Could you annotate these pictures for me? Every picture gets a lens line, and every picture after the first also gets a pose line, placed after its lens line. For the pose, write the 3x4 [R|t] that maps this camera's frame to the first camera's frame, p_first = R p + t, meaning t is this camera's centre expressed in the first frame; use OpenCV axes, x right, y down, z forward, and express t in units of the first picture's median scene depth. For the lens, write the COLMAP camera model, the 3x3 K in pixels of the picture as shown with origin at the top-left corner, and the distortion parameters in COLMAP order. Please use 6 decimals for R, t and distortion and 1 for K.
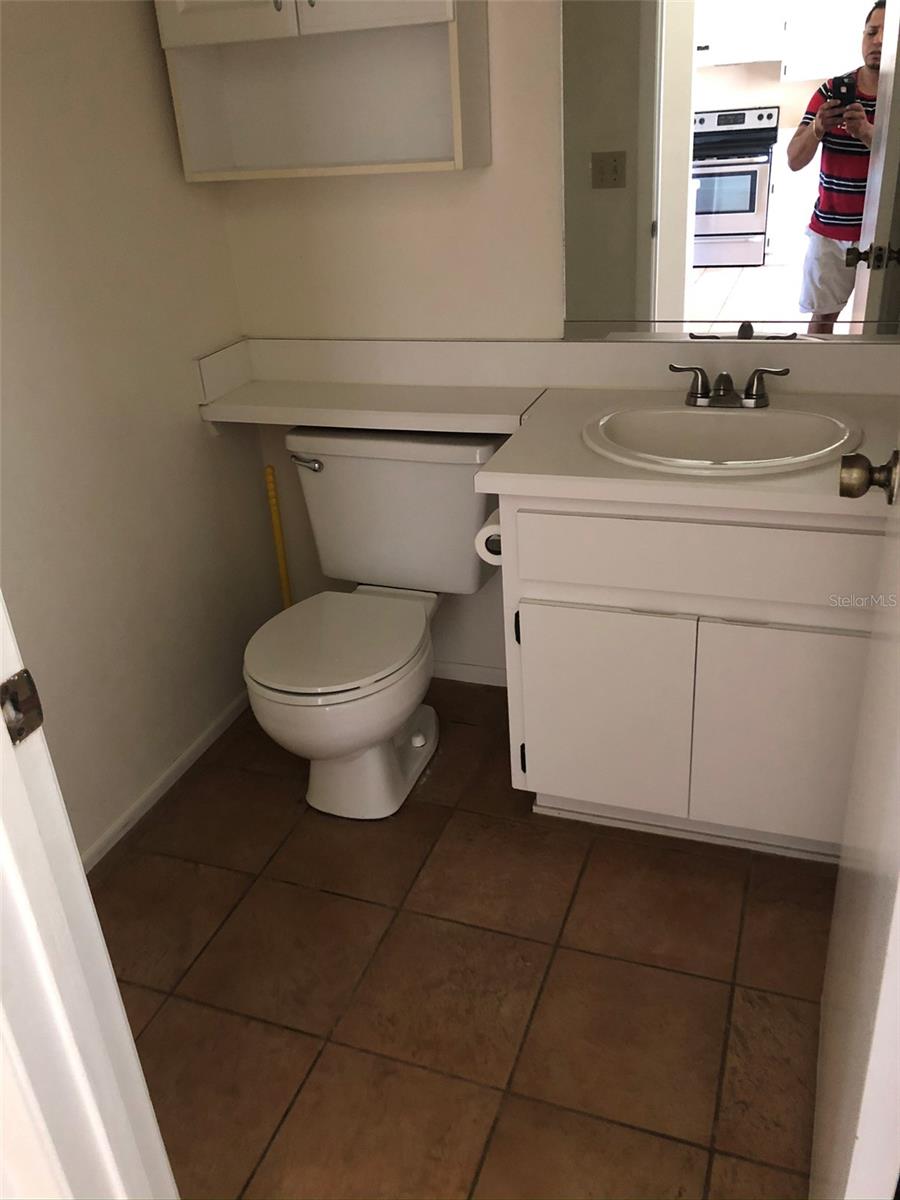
lens RADIAL K [[977.6, 0, 450.0], [0, 977.6, 600.0], [0, 0, 1]] dist [-0.044868, -0.001332]
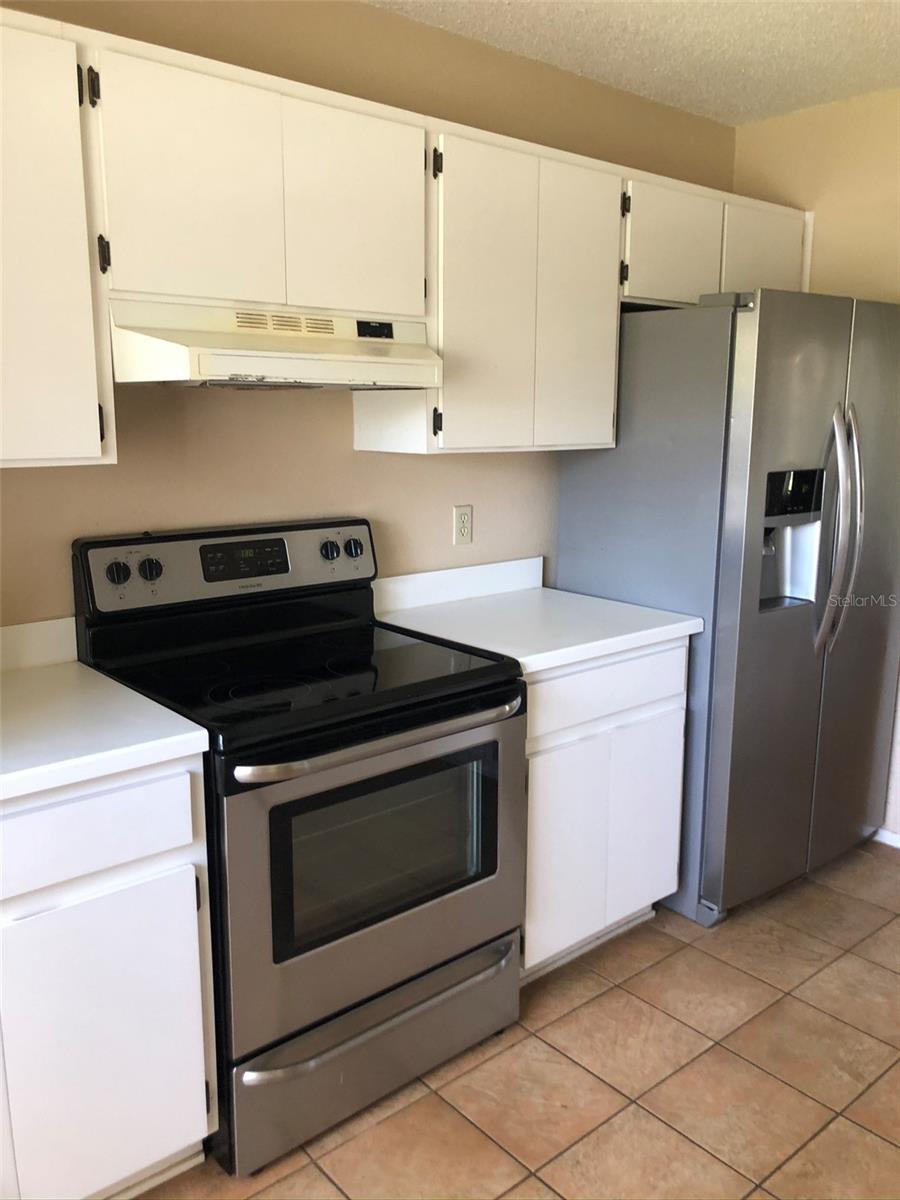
lens RADIAL K [[977.6, 0, 450.0], [0, 977.6, 600.0], [0, 0, 1]] dist [-0.044868, -0.001332]
pose [[0.468137, -0.101981, 0.877752, 0.055239], [0.345643, 0.935310, -0.075676, -0.448125], [-0.813252, 0.338815, 0.473102, 0.819102]]
